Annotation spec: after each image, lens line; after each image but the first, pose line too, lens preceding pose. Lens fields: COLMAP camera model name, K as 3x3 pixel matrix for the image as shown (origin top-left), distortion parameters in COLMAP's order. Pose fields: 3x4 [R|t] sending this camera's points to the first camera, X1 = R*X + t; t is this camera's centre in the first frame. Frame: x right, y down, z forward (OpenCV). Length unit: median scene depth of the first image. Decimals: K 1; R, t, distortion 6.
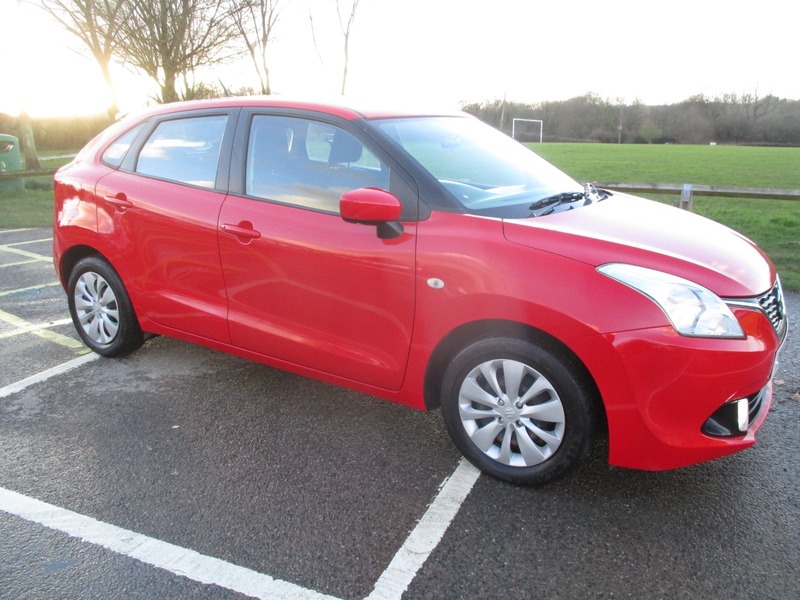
lens RADIAL K [[650.0, 0, 404.5], [0, 650.0, 350.5], [0, 0, 1]] dist [-0.019266, -0.017119]
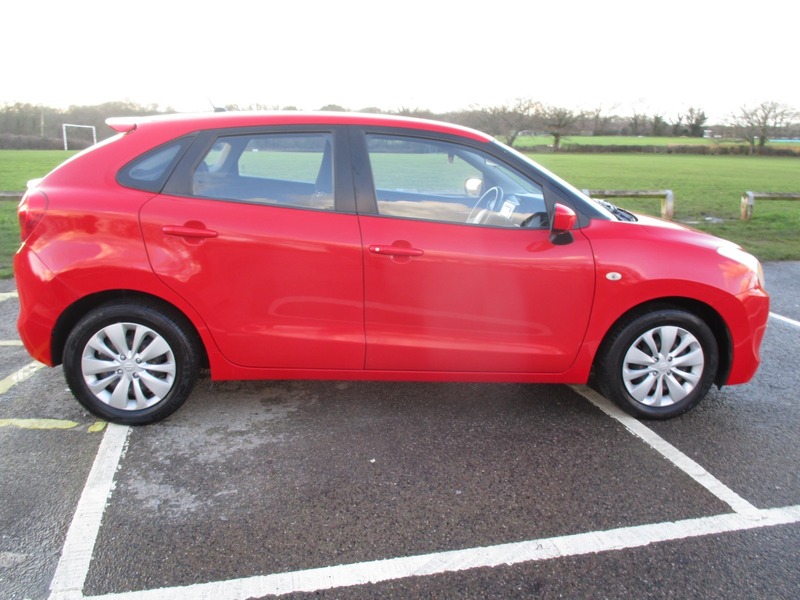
lens RADIAL K [[645.4, 0, 400.2], [0, 645.4, 365.3], [0, 0, 1]] dist [-0.013624, -0.015080]
pose [[0.792964, -0.188798, 0.579278, -1.001774], [0.181109, 0.980842, 0.071757, -0.095794], [-0.581728, 0.048012, 0.811965, 0.235970]]
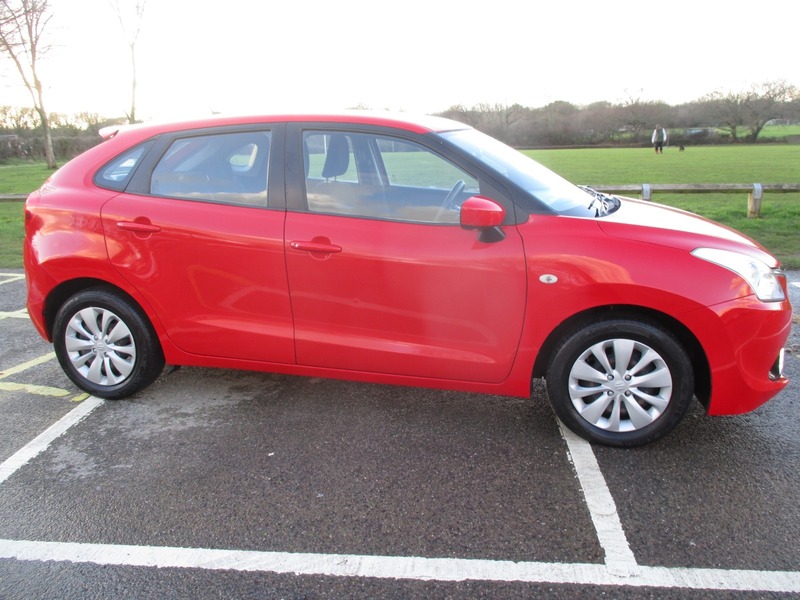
lens RADIAL K [[649.2, 0, 404.0], [0, 649.2, 356.0], [0, 0, 1]] dist [-0.024450, -0.002009]
pose [[0.945993, -0.121923, 0.300387, -0.519108], [0.124495, 0.992163, 0.010639, -0.014562], [-0.299330, 0.027333, 0.953758, 0.023478]]
